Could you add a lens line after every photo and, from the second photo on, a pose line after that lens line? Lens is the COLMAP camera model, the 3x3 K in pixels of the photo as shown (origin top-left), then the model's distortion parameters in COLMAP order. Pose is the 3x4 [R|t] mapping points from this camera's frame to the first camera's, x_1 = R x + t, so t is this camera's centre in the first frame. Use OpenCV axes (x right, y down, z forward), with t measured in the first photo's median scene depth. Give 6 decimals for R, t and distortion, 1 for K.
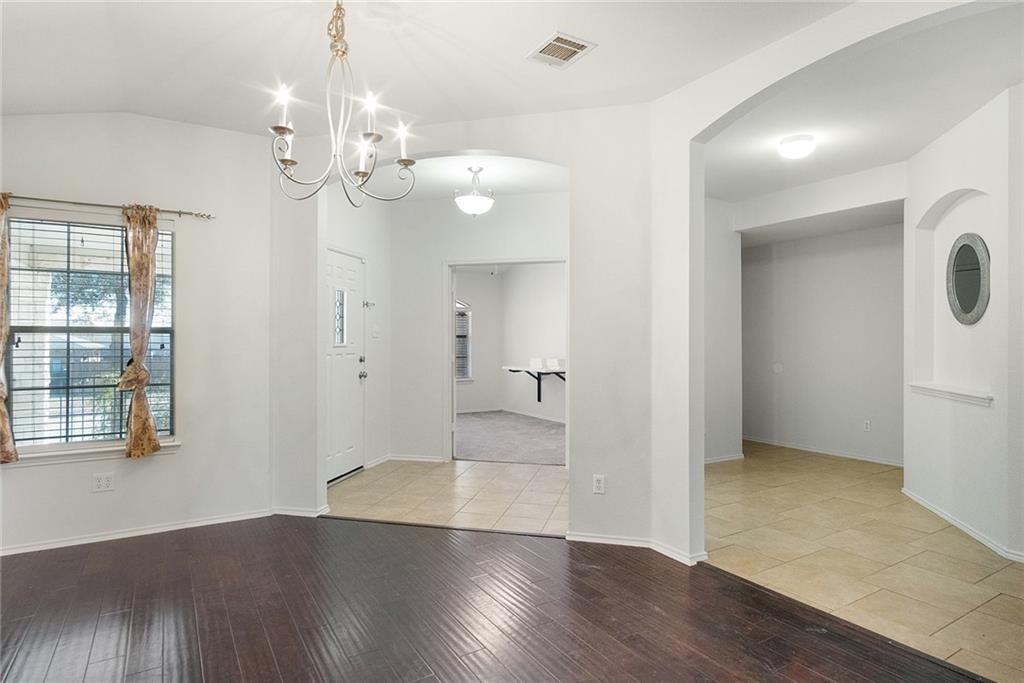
lens RADIAL K [[572.8, 0, 515.5], [0, 572.8, 336.5], [0, 0, 1]] dist [-0.003024, 0.000287]
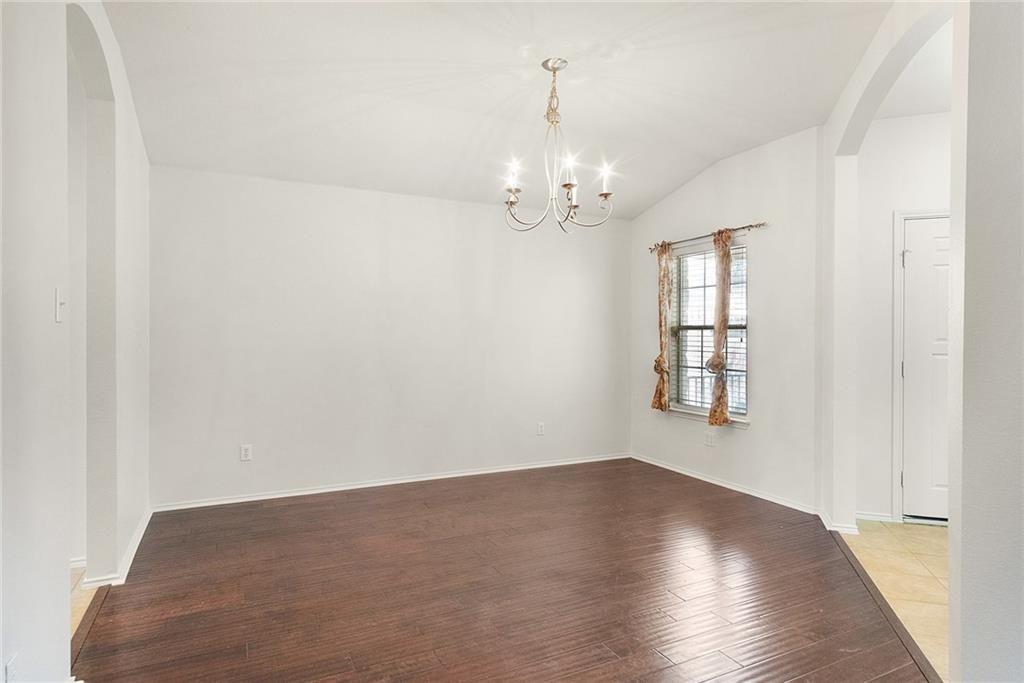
lens RADIAL K [[572.8, 0, 514.5], [0, 572.8, 341.2], [0, 0, 1]] dist [-0.003024, 0.000287]
pose [[-0.098407, 0.016246, -0.995014, 0.675011], [0.004155, 0.999865, 0.015915, -0.002252], [0.995138, -0.002568, -0.098461, 0.666114]]
